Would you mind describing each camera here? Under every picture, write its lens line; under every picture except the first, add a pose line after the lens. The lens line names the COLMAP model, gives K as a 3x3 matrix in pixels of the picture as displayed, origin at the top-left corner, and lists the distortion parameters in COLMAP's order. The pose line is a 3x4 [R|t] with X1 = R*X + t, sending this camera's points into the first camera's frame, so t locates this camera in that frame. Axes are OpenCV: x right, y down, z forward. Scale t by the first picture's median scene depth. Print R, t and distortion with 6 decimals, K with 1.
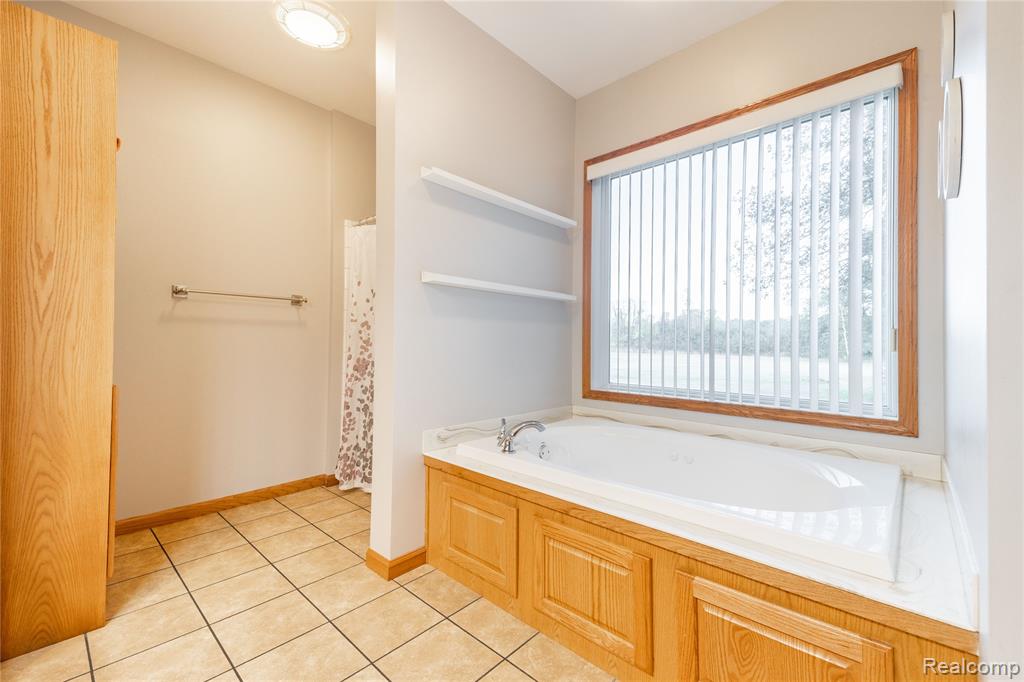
lens RADIAL K [[427.8, 0, 511.0], [0, 427.8, 337.9], [0, 0, 1]] dist [0.012506, -0.000776]
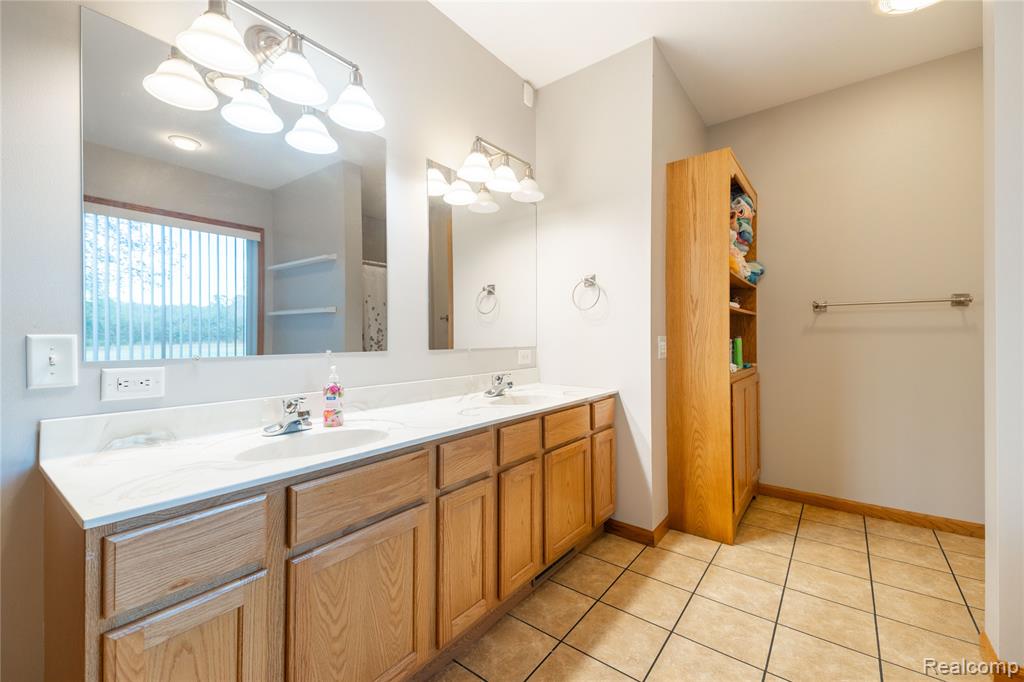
lens RADIAL K [[427.8, 0, 511.1], [0, 427.8, 339.3], [0, 0, 1]] dist [0.012506, -0.000776]
pose [[0.080334, -0.002895, -0.996764, 0.336567], [0.015253, 0.999882, -0.001675, -0.033396], [0.996651, -0.015070, 0.080368, 0.104385]]
